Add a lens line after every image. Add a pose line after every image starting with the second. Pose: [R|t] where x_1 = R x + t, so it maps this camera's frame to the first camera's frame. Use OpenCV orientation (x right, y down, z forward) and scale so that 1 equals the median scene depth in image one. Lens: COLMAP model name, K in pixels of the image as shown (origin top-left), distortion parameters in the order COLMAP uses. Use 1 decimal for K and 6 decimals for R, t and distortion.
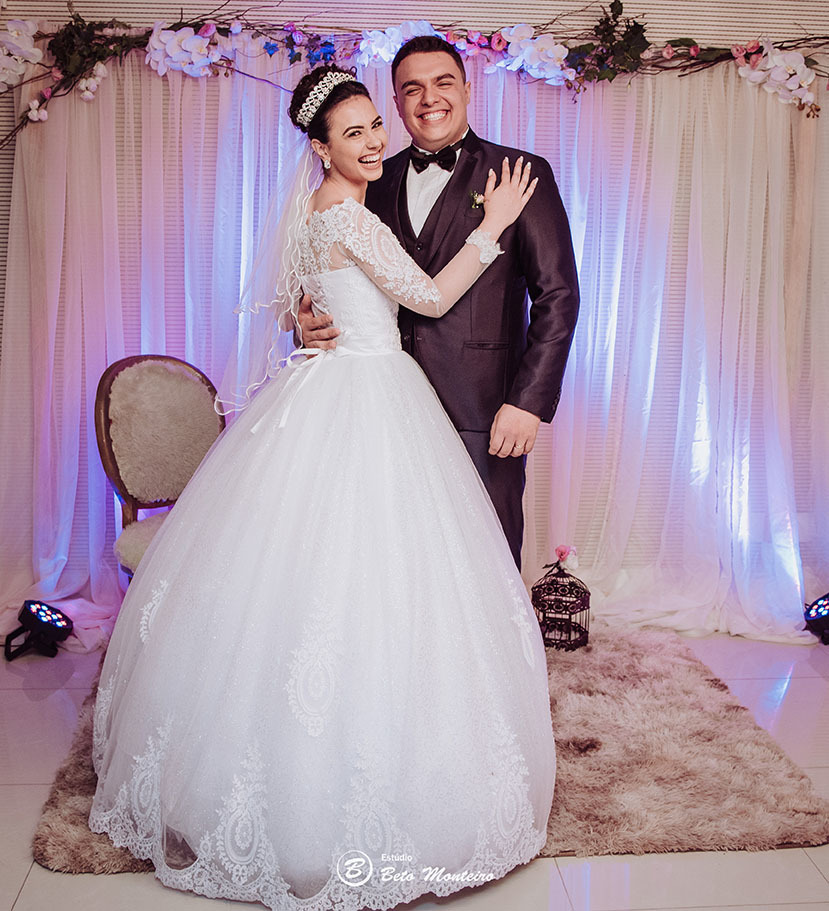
lens RADIAL K [[1092.0, 0, 396.6], [0, 1092.0, 425.3], [0, 0, 1]] dist [-0.047462, 0.000000]
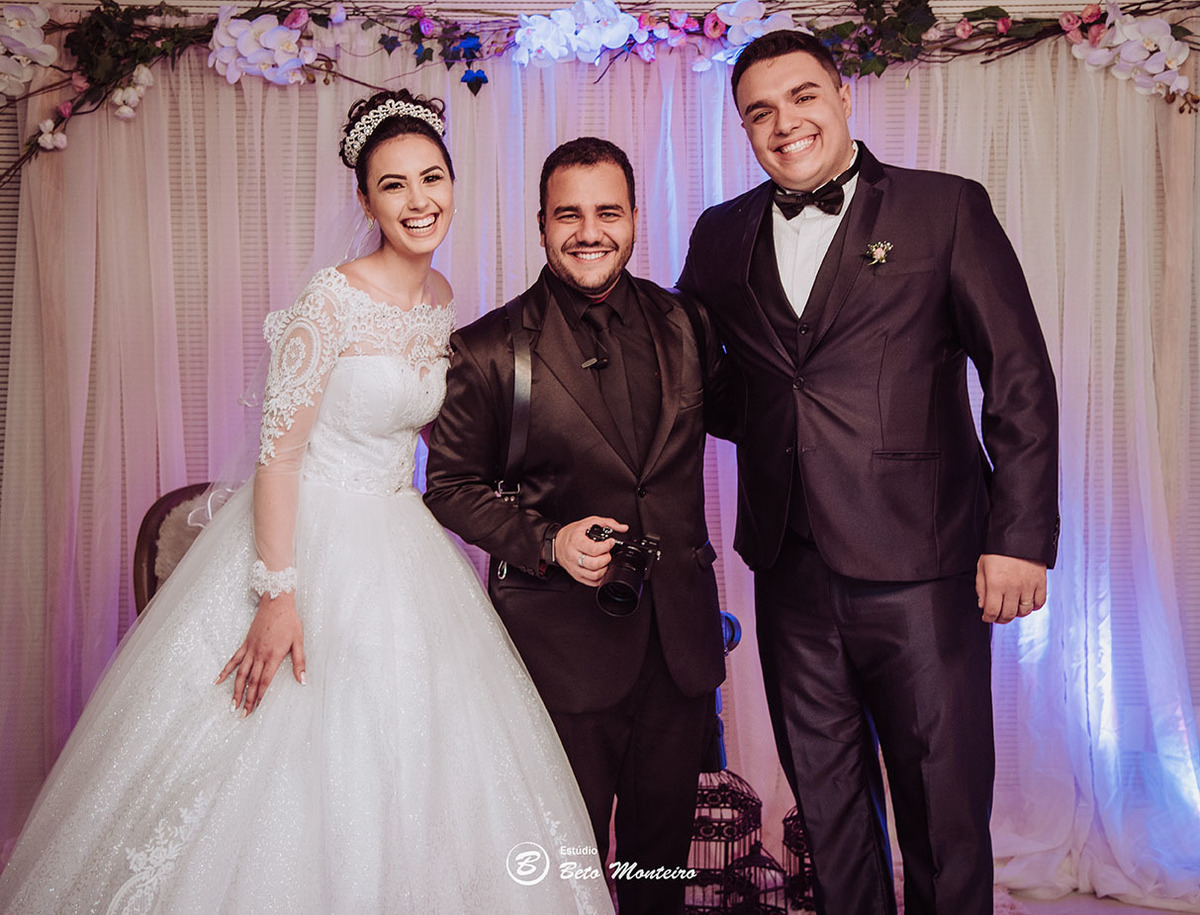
lens RADIAL K [[1714.5, 0, 601.9], [0, 1714.5, 433.2], [0, 0, 1]] dist [0.166739, 0.000000]
pose [[0.999256, -0.018332, -0.033942, 0.054599], [0.015411, 0.996312, -0.084410, 0.000992], [0.035364, 0.083824, 0.995853, -0.089683]]
